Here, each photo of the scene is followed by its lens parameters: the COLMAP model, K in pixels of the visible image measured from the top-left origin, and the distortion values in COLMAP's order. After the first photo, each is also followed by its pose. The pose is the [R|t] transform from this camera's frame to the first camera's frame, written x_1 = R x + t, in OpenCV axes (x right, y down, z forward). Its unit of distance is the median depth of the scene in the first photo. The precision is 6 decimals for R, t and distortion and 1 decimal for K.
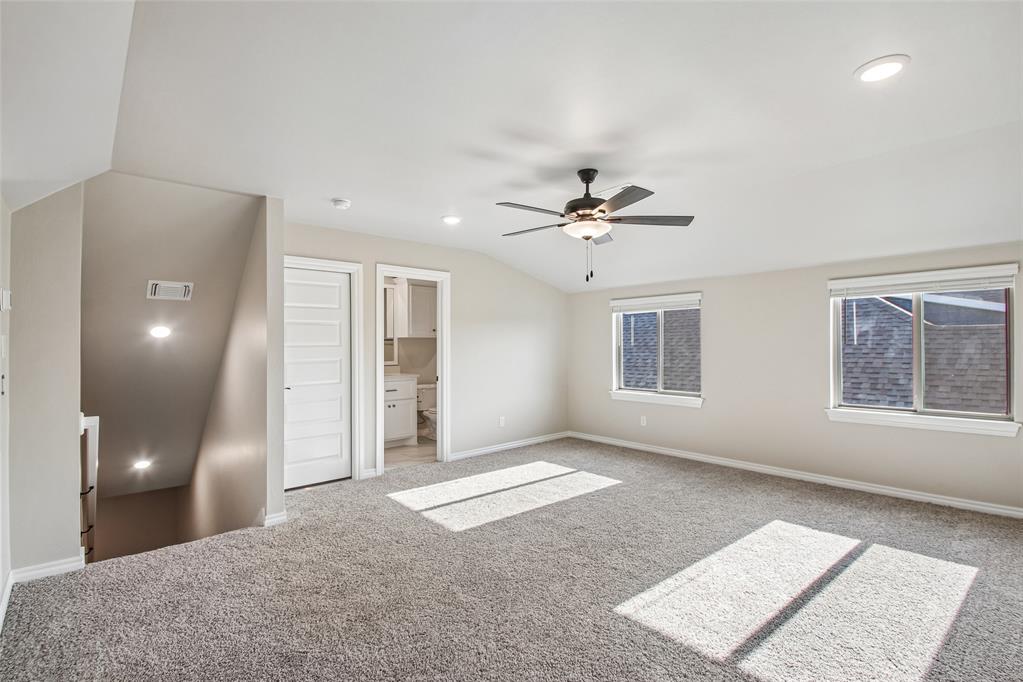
lens RADIAL K [[477.6, 0, 505.9], [0, 477.6, 345.7], [0, 0, 1]] dist [0.000598, -0.000801]
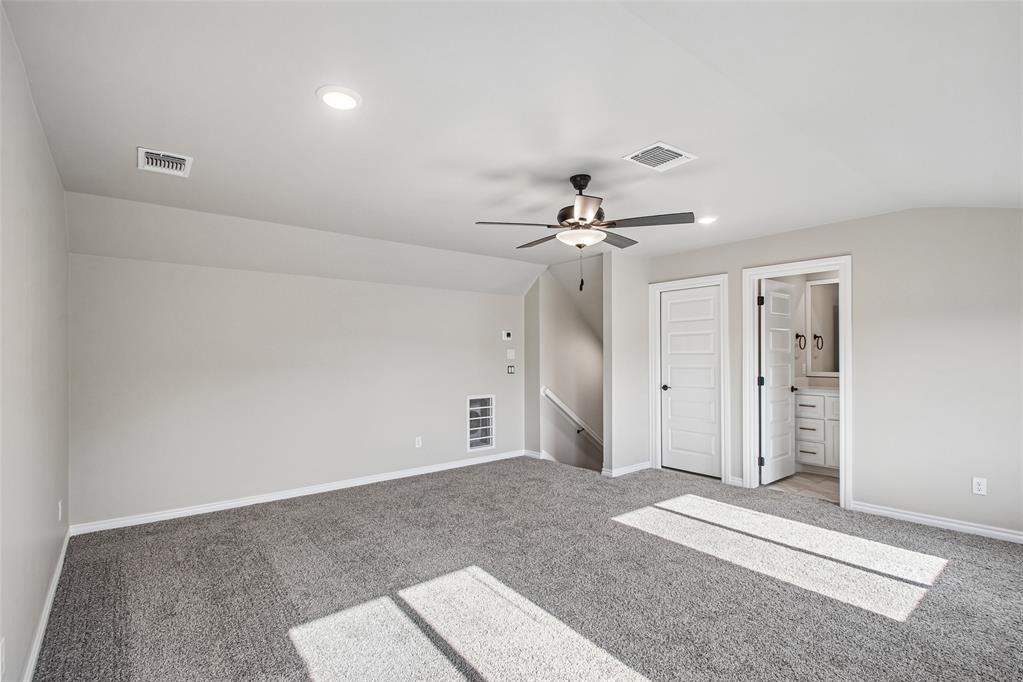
lens RADIAL K [[477.6, 0, 505.9], [0, 477.6, 345.7], [0, 0, 1]] dist [0.000598, -0.000801]
pose [[-0.054080, -0.010986, -0.998476, 0.721515], [0.003081, 0.999933, -0.011169, -0.006824], [0.998532, -0.003680, -0.054042, 0.558972]]
